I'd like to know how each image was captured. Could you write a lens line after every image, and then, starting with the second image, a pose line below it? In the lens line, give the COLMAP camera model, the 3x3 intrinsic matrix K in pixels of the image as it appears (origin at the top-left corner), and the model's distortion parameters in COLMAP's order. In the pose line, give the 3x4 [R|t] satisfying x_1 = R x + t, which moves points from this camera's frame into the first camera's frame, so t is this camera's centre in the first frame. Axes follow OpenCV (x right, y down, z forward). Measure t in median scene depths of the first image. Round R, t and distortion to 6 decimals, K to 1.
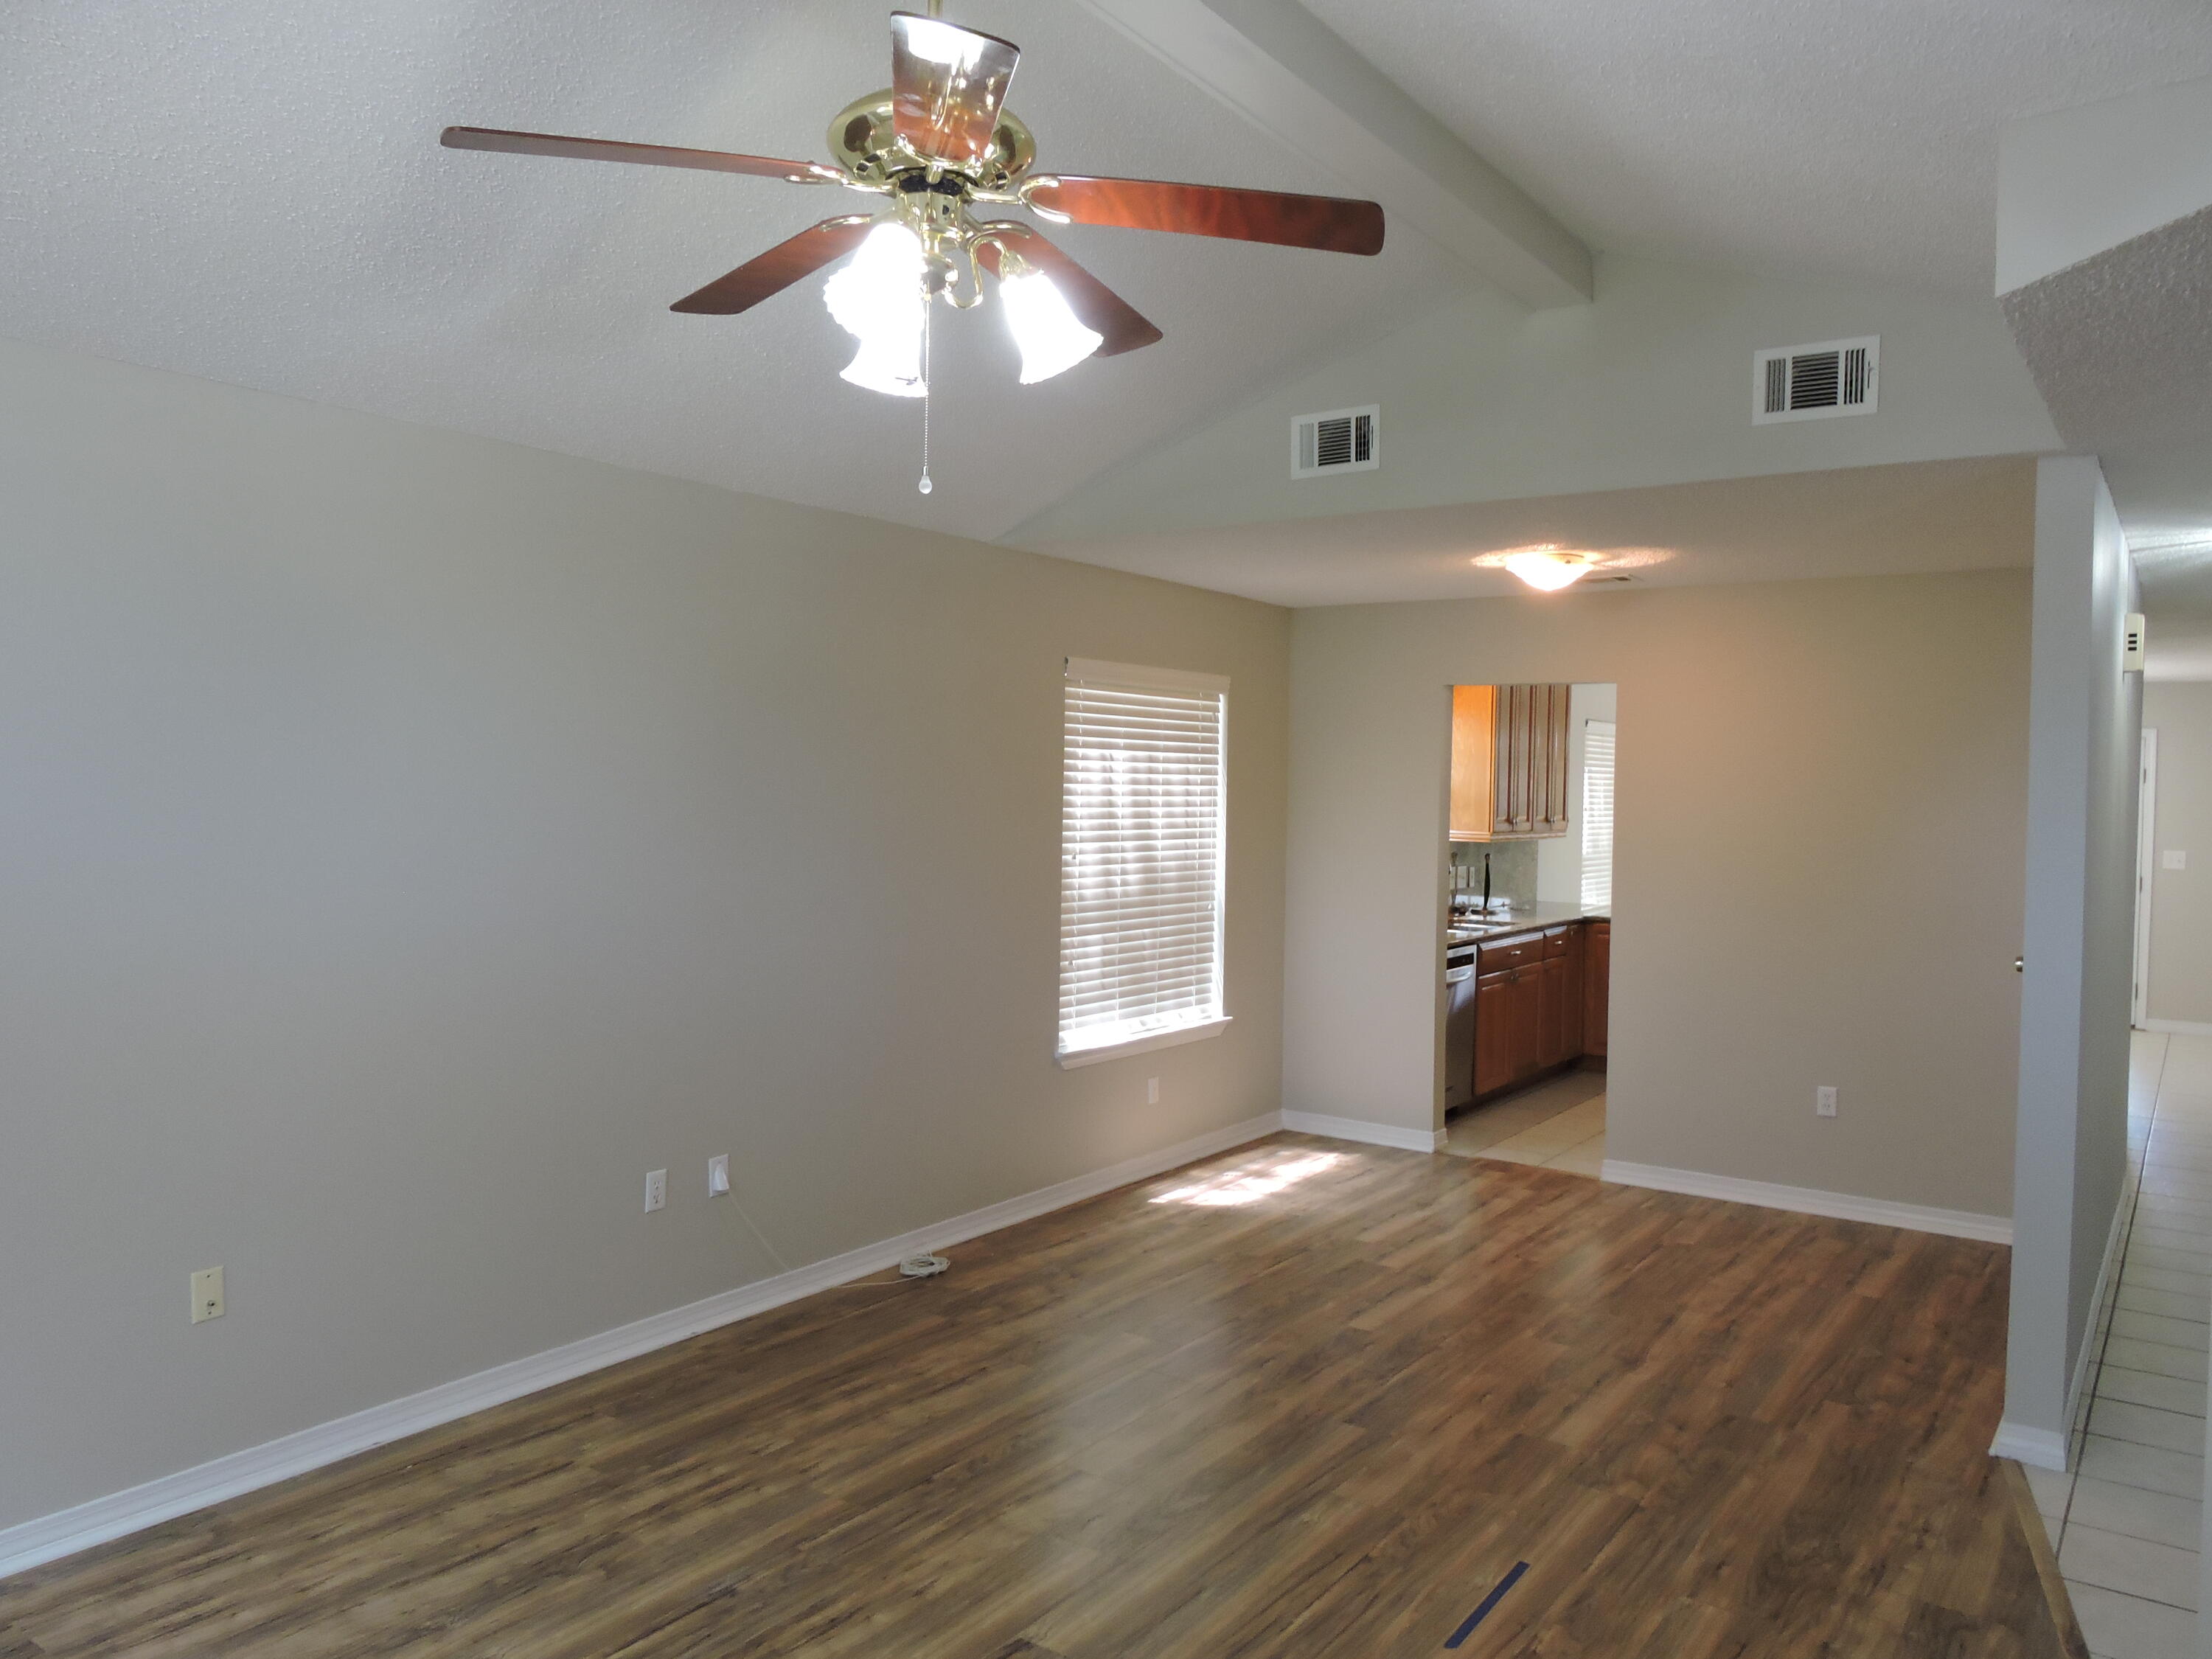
lens RADIAL K [[1581.5, 0, 1116.0], [0, 1581.5, 822.3], [0, 0, 1]] dist [0.006581, -0.004838]
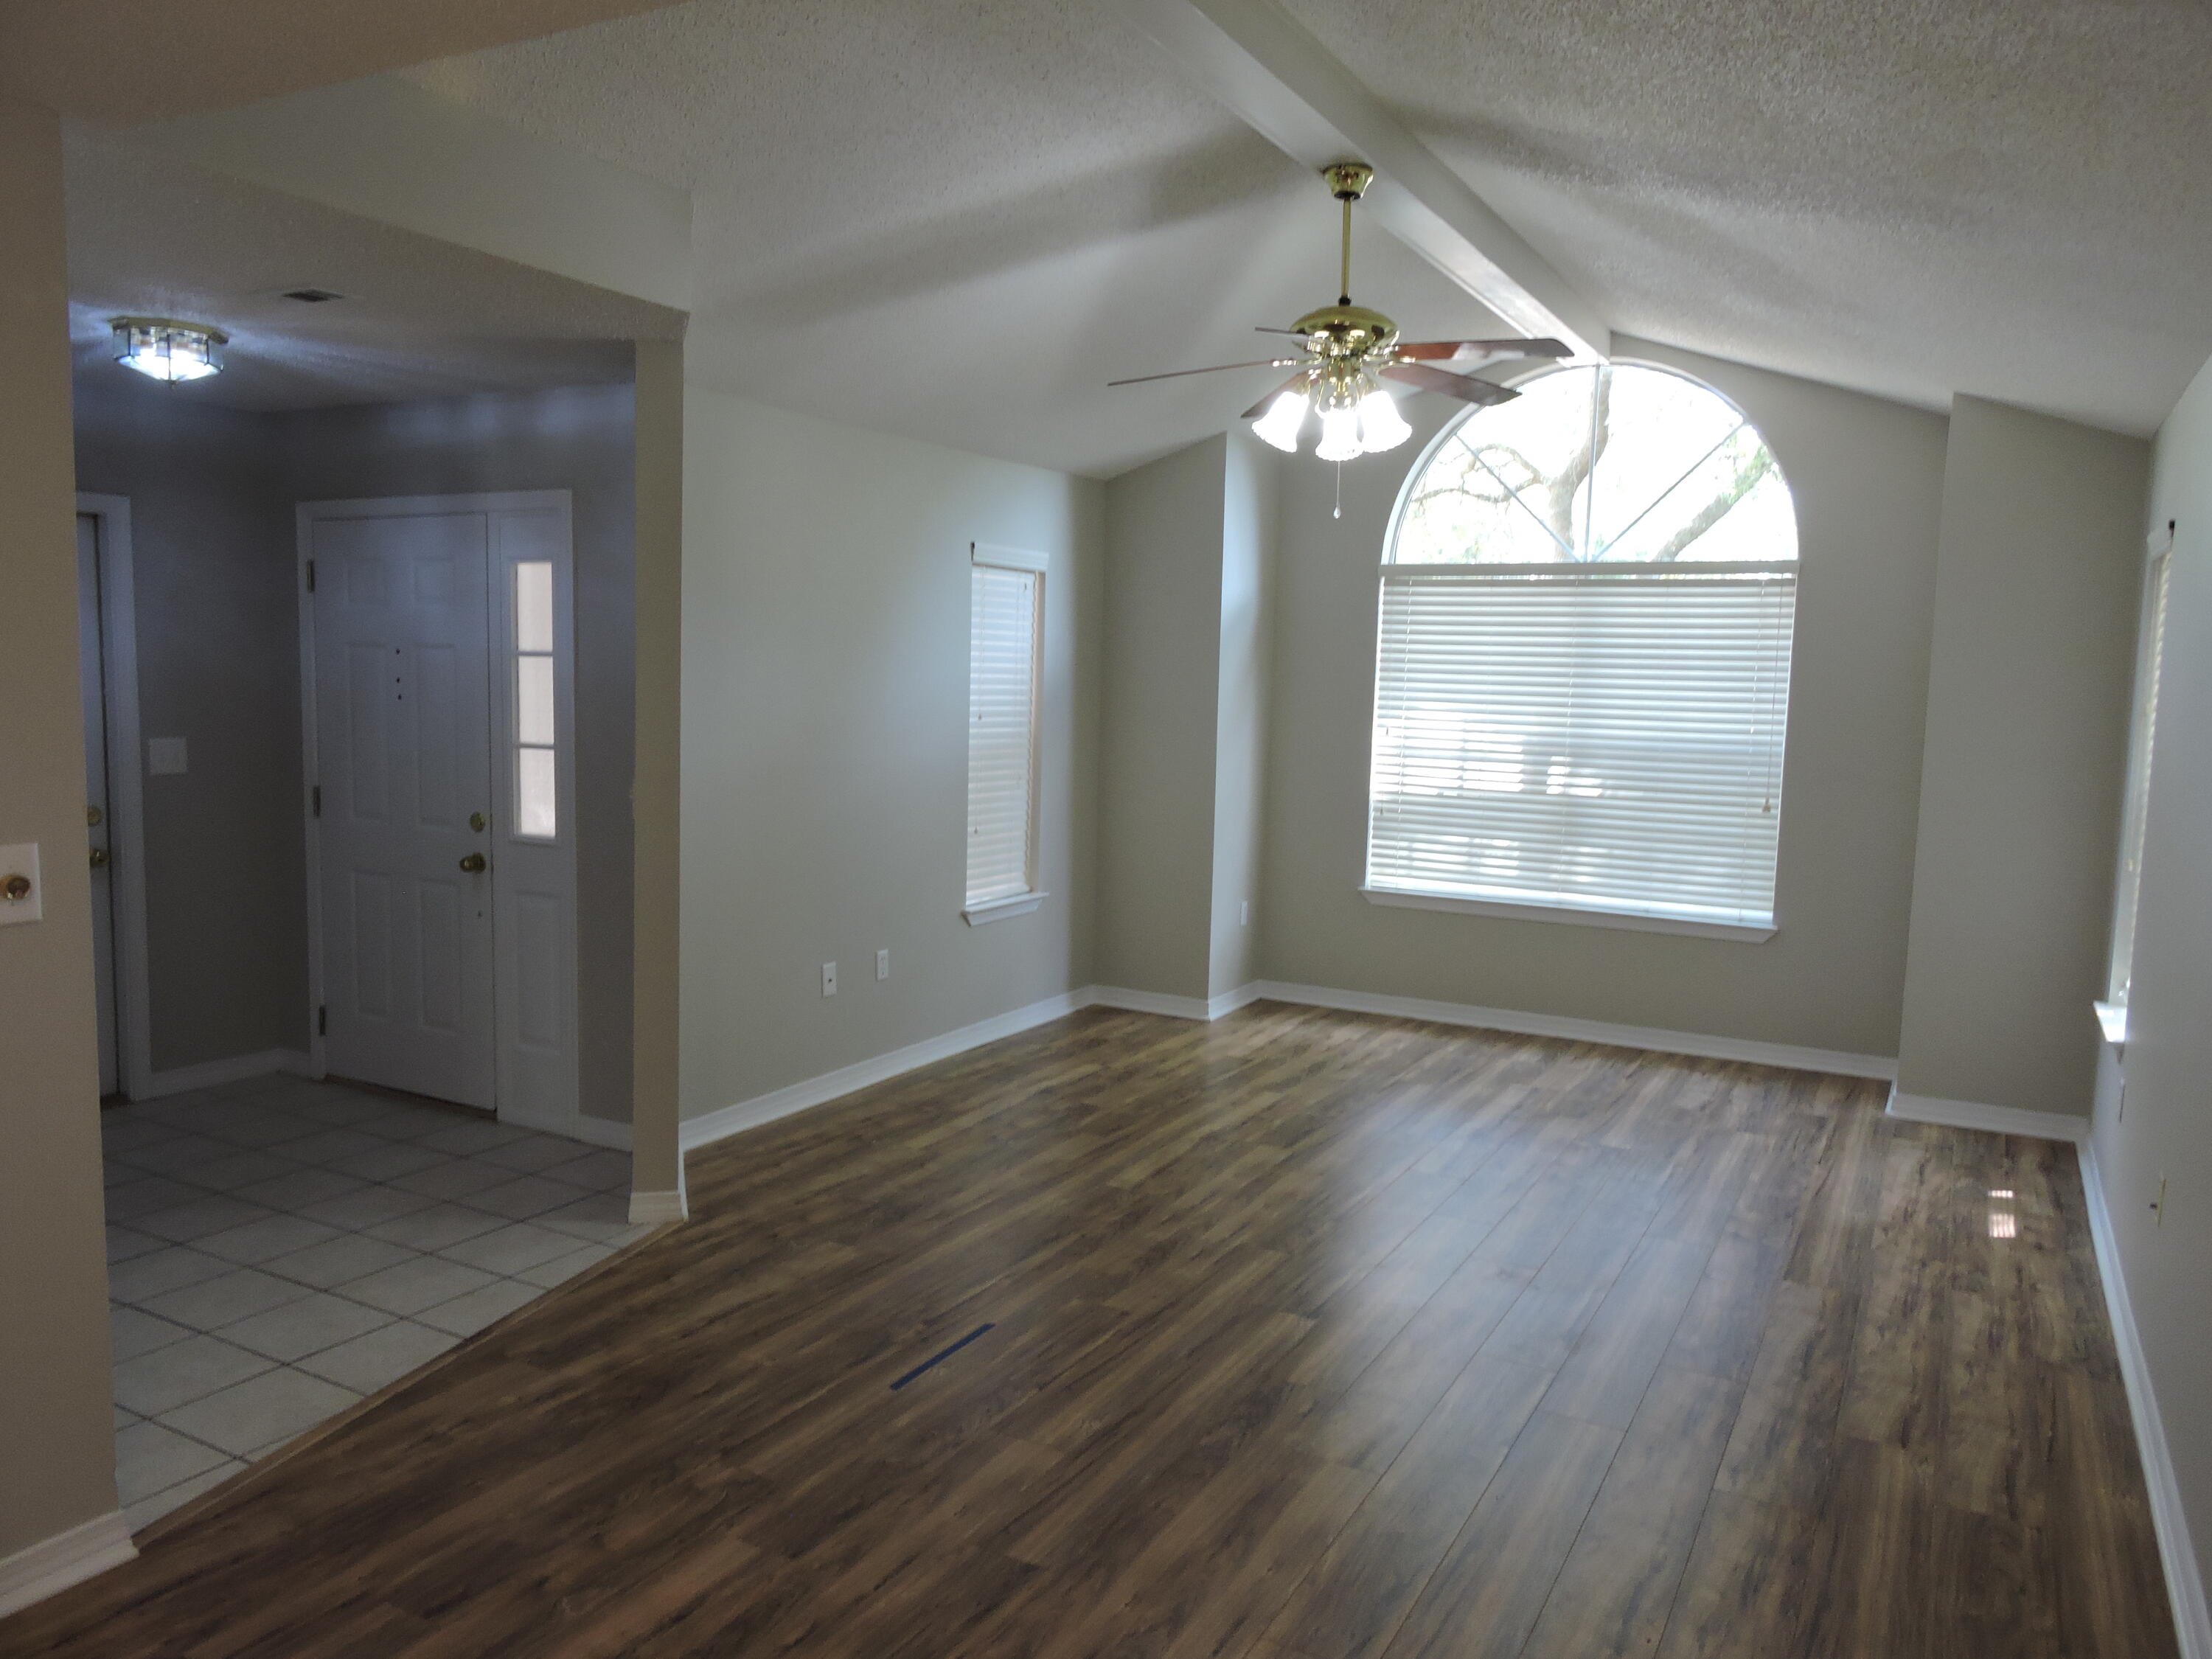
lens RADIAL K [[1580.8, 0, 1098.7], [0, 1580.8, 831.0], [0, 0, 1]] dist [-0.008008, -0.007587]
pose [[-0.994067, -0.033665, -0.103425, 0.192983], [-0.046370, 0.991322, 0.123005, -0.029477], [0.098386, 0.127071, -0.987002, 1.595009]]
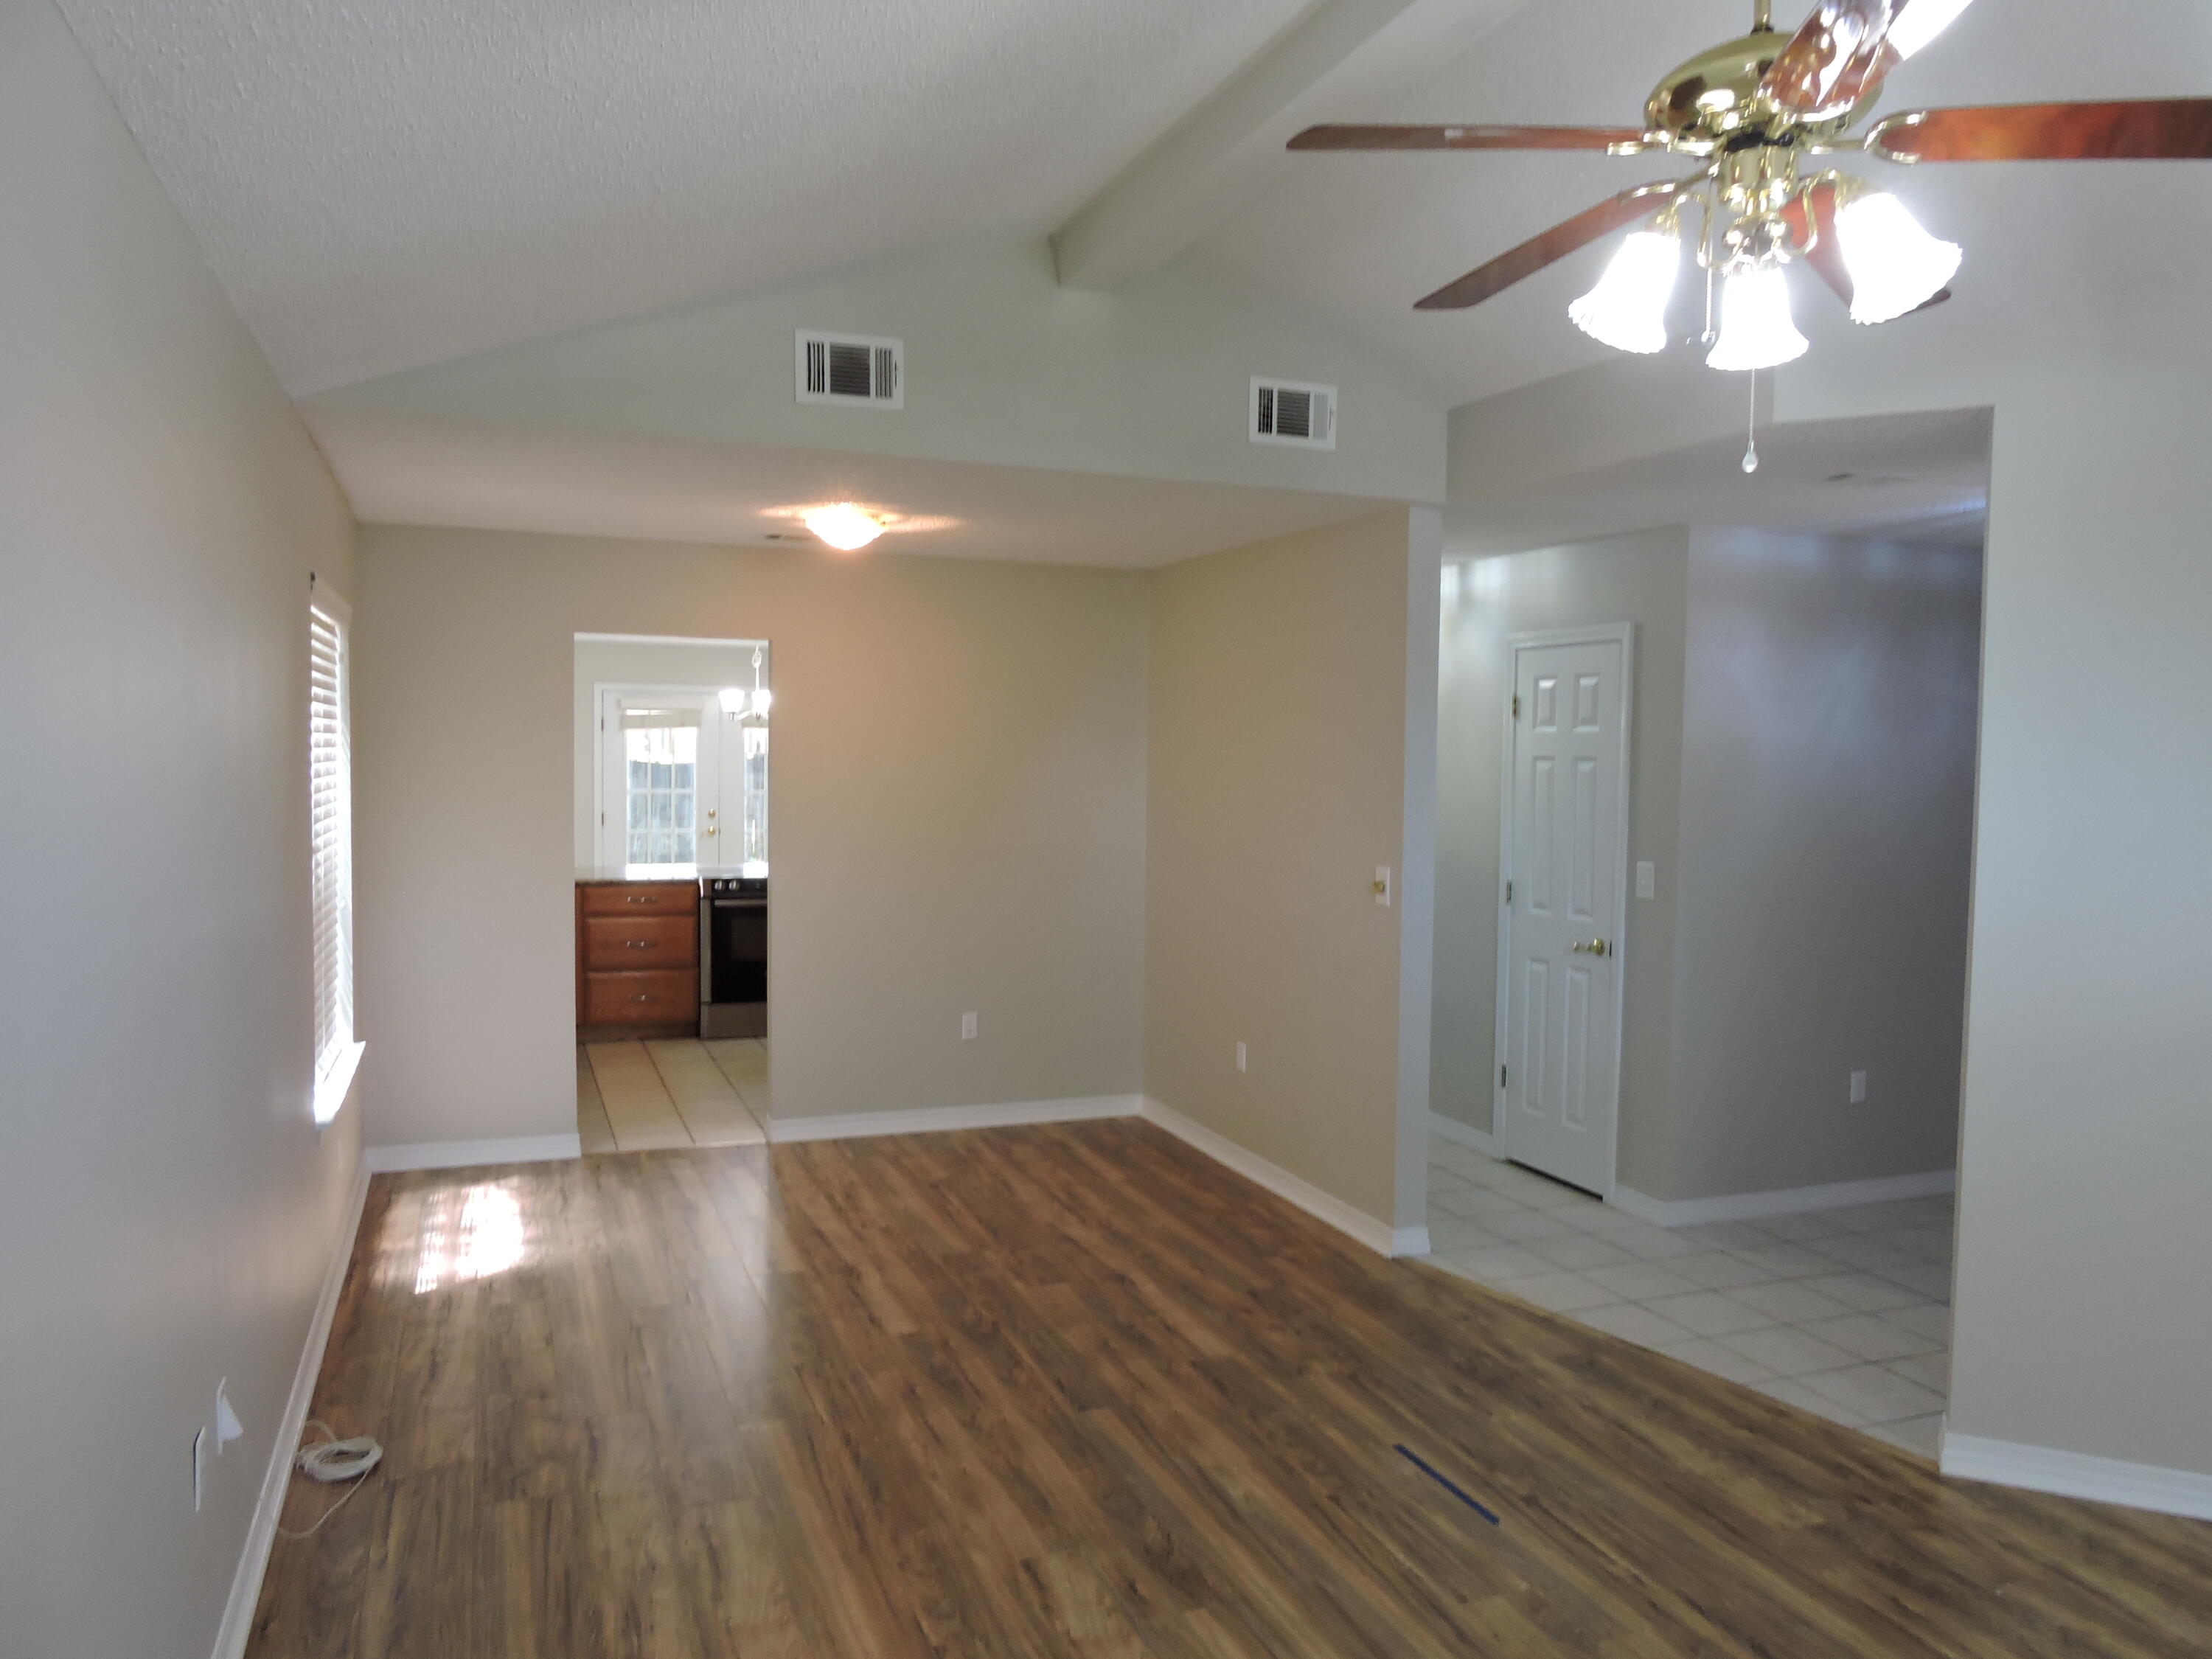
lens RADIAL K [[1581.5, 0, 1116.0], [0, 1581.5, 822.3], [0, 0, 1]] dist [0.006581, -0.004838]
pose [[0.555009, -0.046432, 0.830547, -0.616437], [0.015160, 0.998840, 0.045709, -0.026698], [-0.831706, -0.012778, 0.555069, 0.431421]]
